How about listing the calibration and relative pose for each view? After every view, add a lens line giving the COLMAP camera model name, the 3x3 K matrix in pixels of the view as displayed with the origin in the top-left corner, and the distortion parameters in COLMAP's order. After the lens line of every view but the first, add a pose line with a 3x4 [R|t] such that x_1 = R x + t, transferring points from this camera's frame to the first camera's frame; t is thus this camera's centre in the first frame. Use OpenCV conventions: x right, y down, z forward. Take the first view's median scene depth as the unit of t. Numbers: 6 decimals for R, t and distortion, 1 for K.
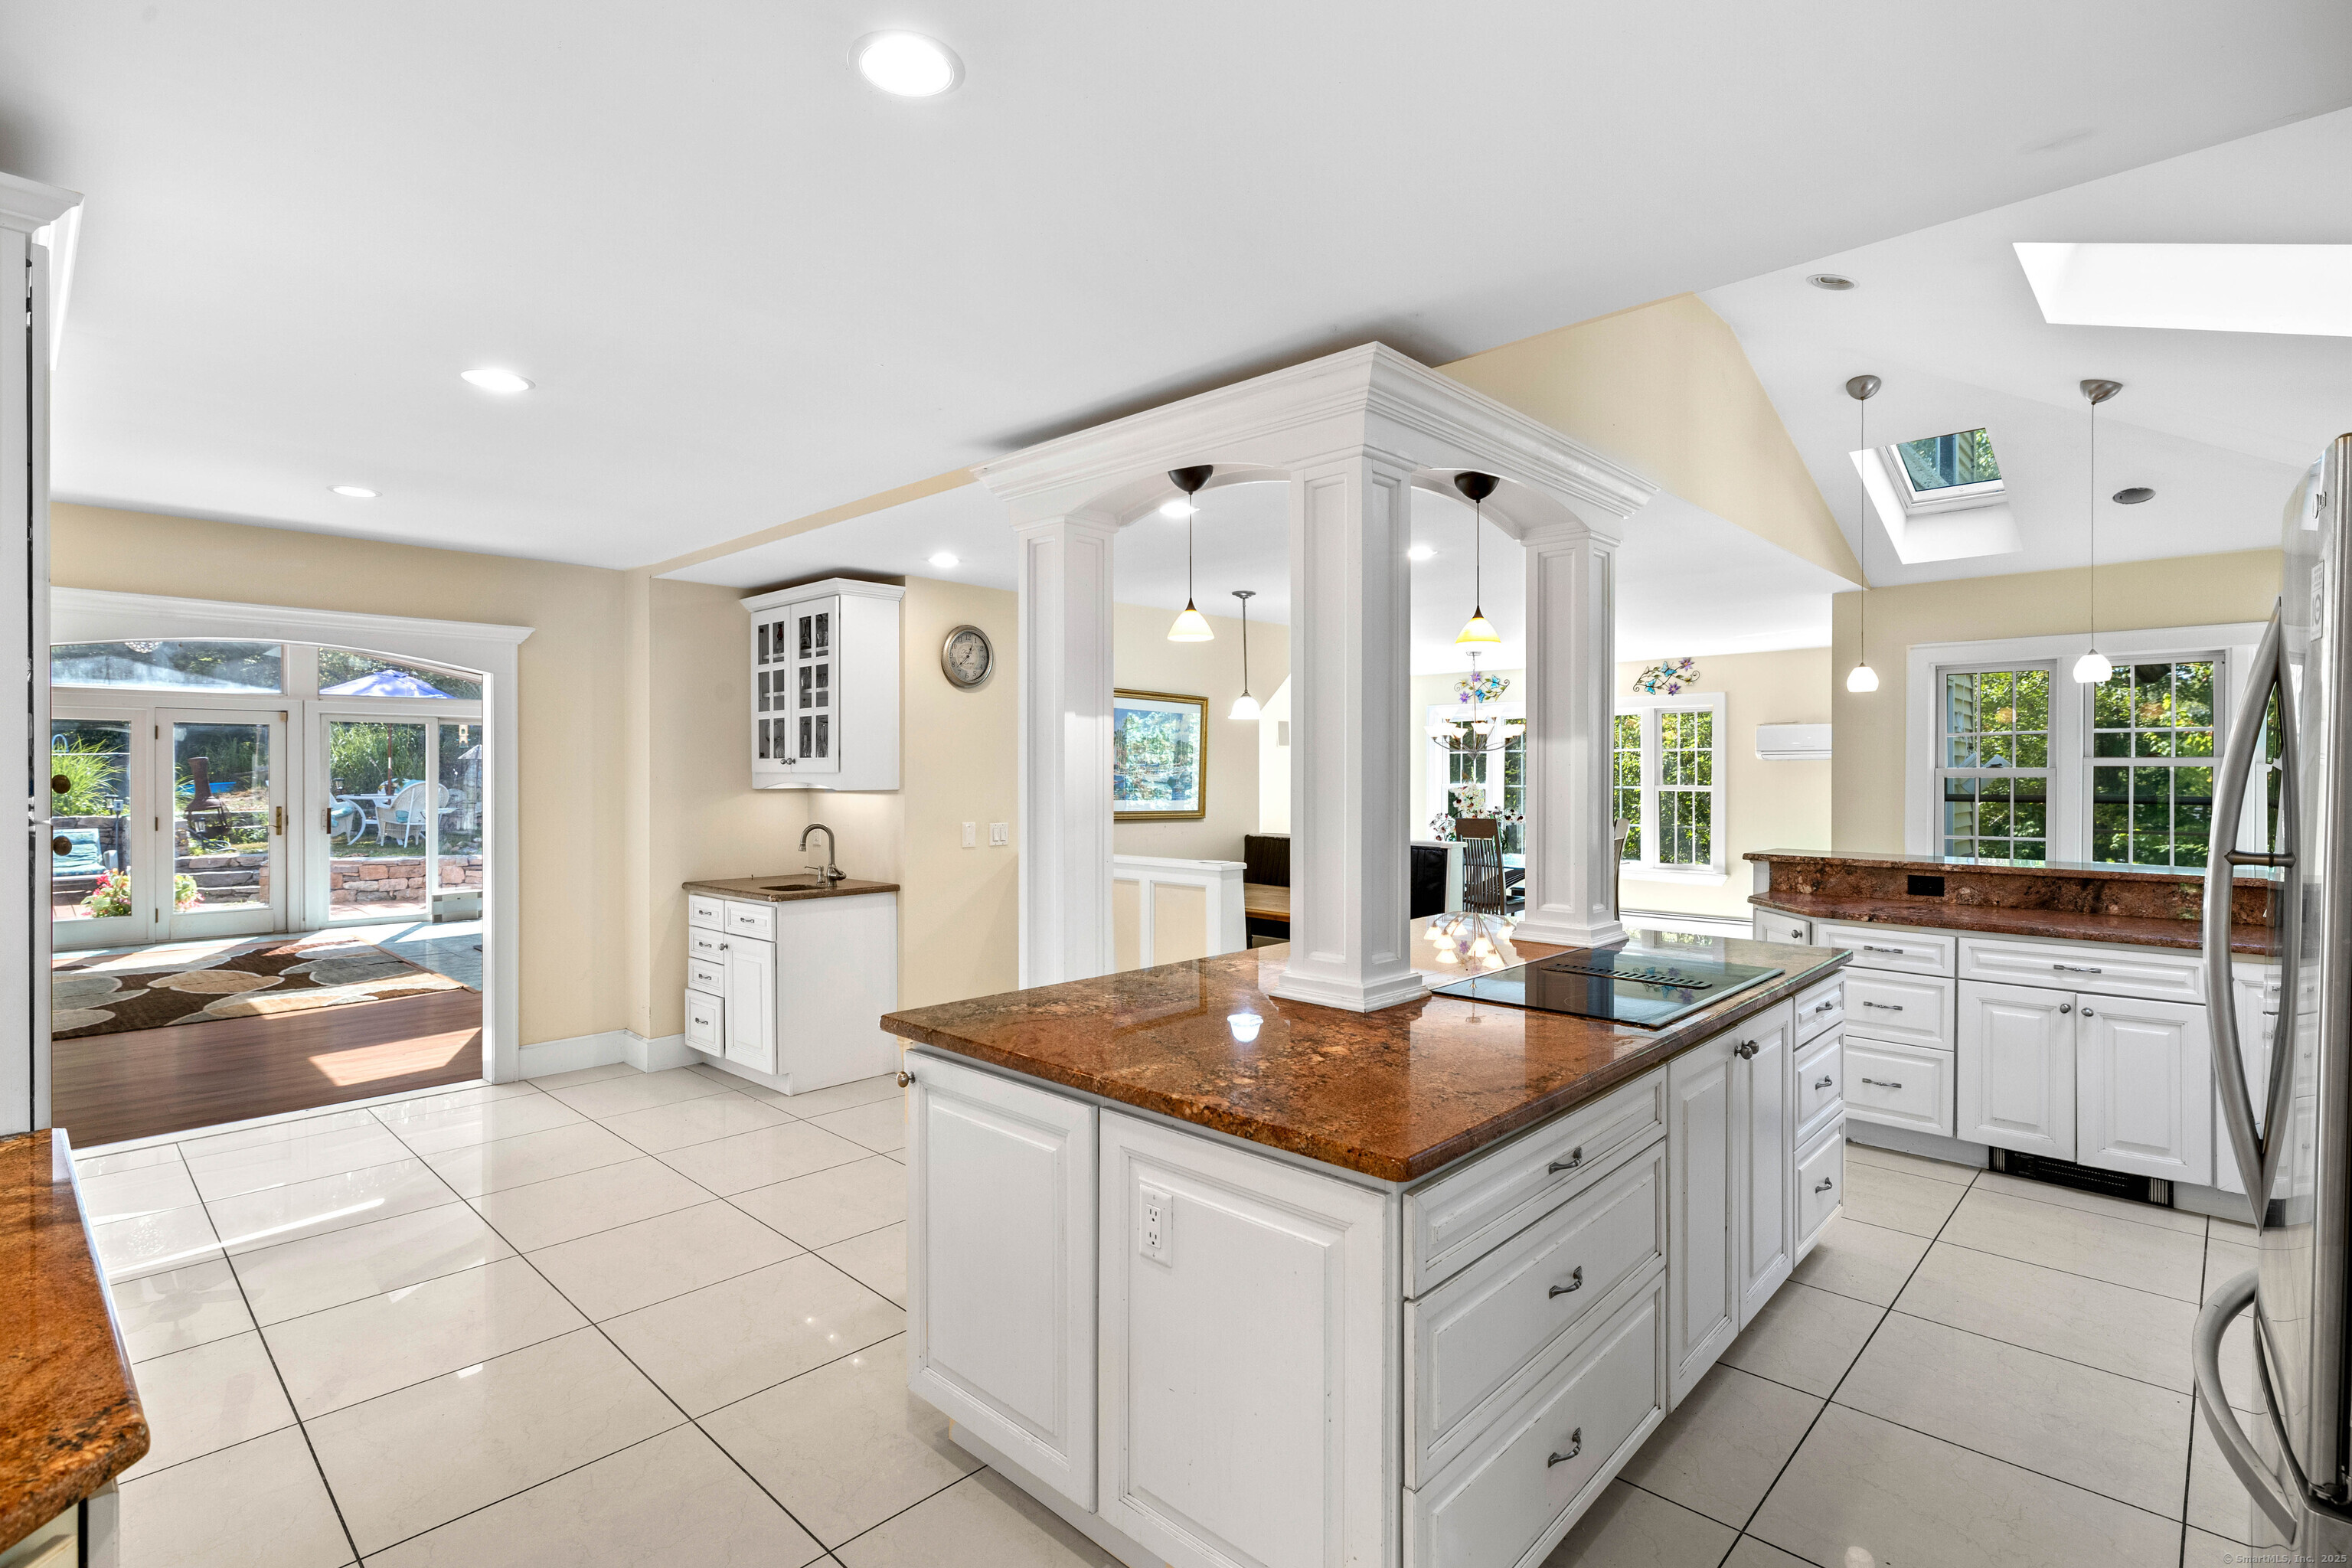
lens RADIAL K [[1108.7, 0, 1172.5], [0, 1108.7, 771.2], [0, 0, 1]] dist [0.000467, 0.000148]
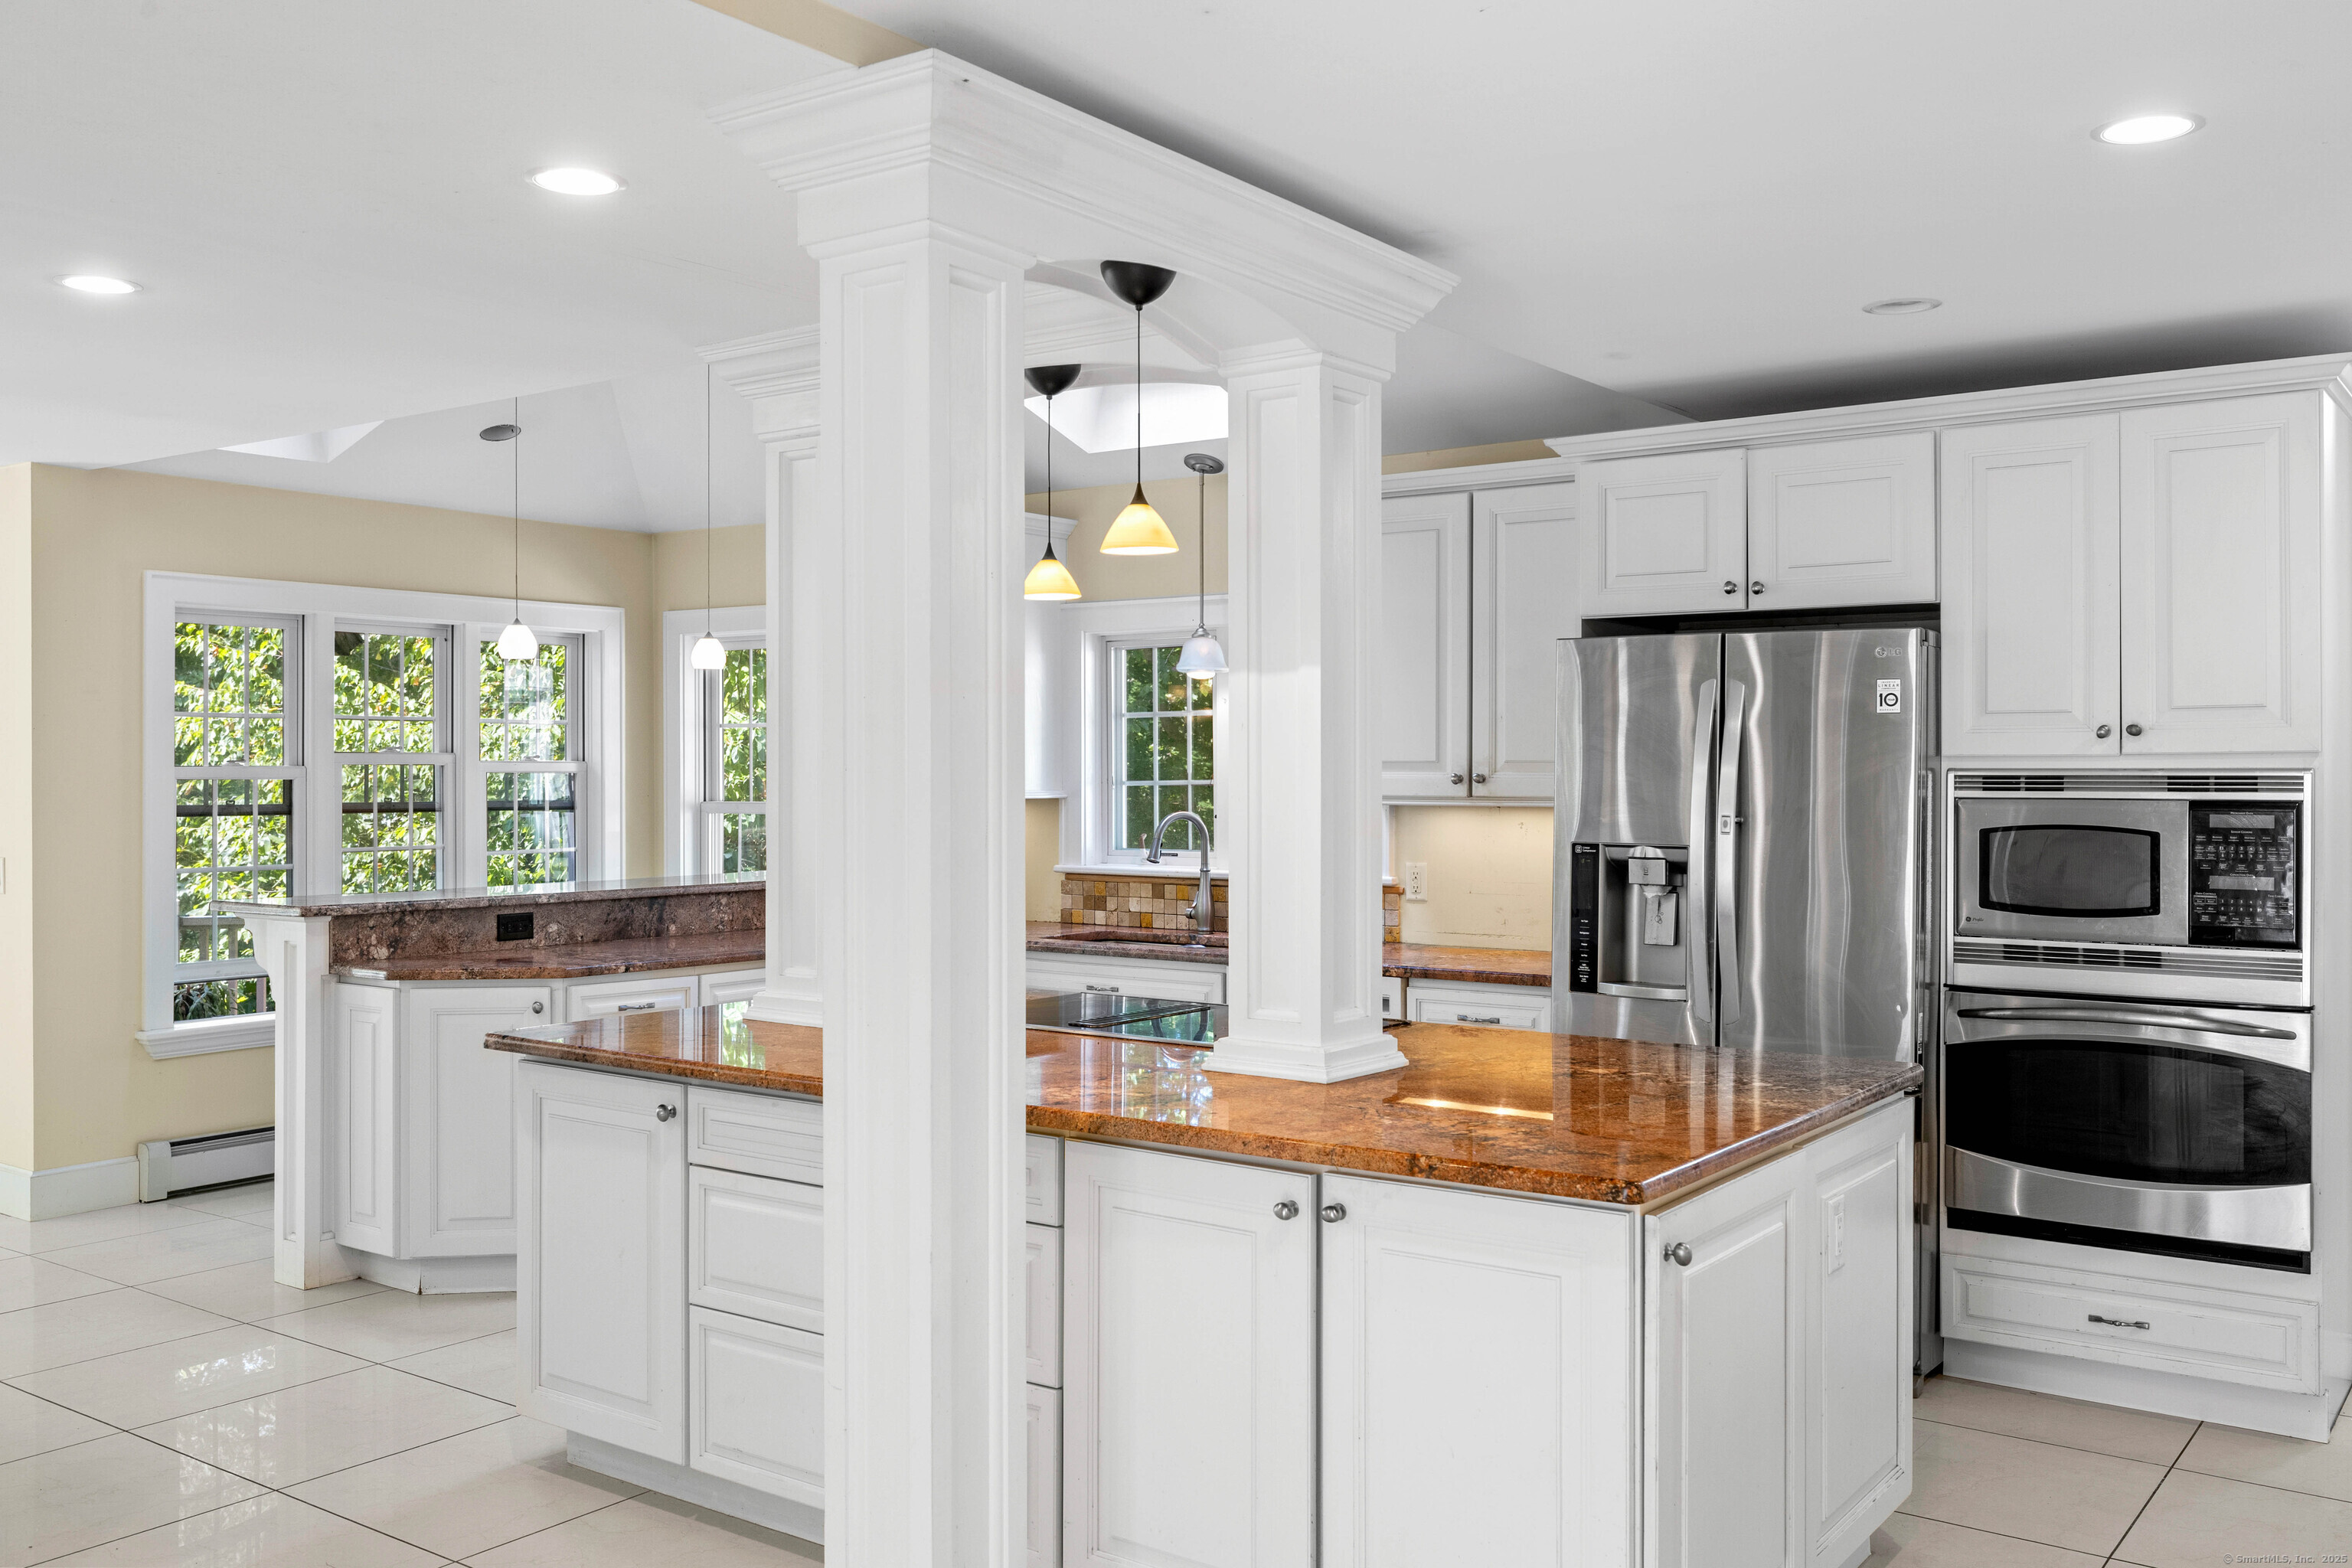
lens RADIAL K [[2003.4, 0, 1167.0], [0, 2003.4, 775.0], [0, 0, 1]] dist [0.012090, -0.016783]
pose [[-0.126977, -0.003185, 0.991901, -0.710554], [-0.001008, 0.999995, 0.003082, -0.002002], [-0.991905, -0.000608, -0.126979, 0.755715]]
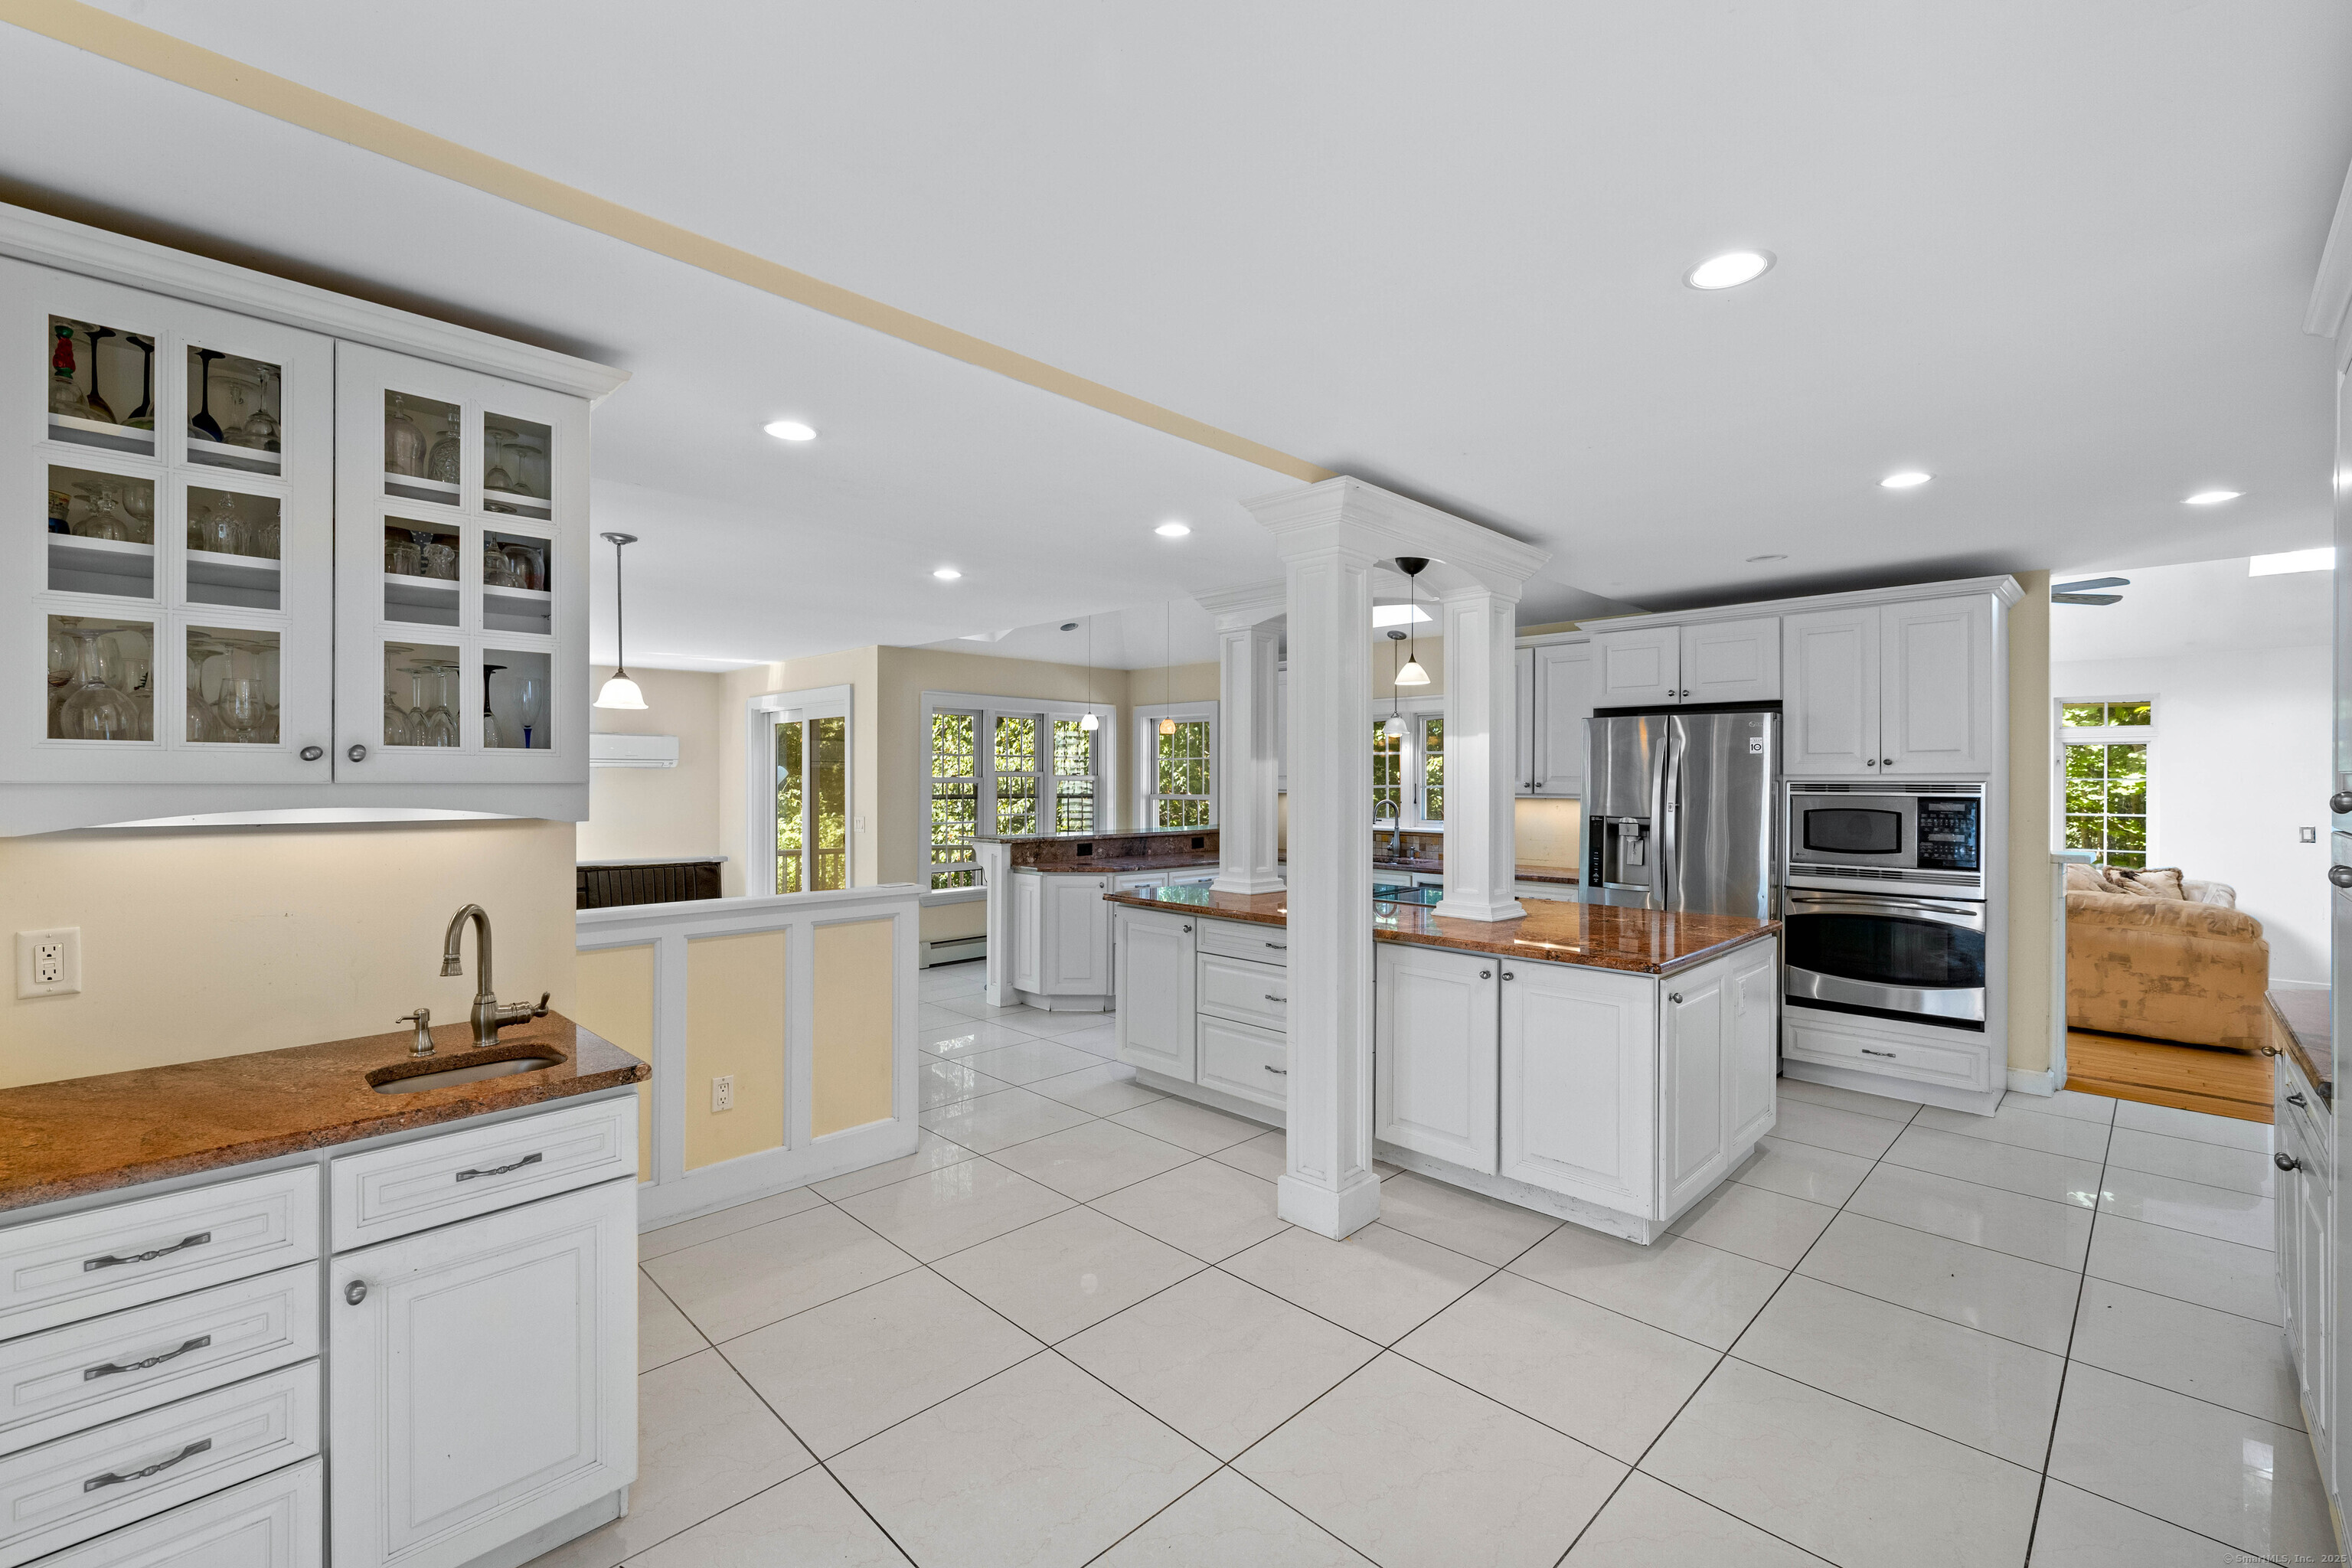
lens RADIAL K [[995.3, 0, 1174.7], [0, 995.3, 780.5], [0, 0, 1]] dist [0.004340, 0.000258]
pose [[0.026182, -0.001447, 0.999656, -0.809126], [-0.004014, 0.999991, 0.001553, -0.001739], [-0.999649, -0.004053, 0.026176, 0.846085]]
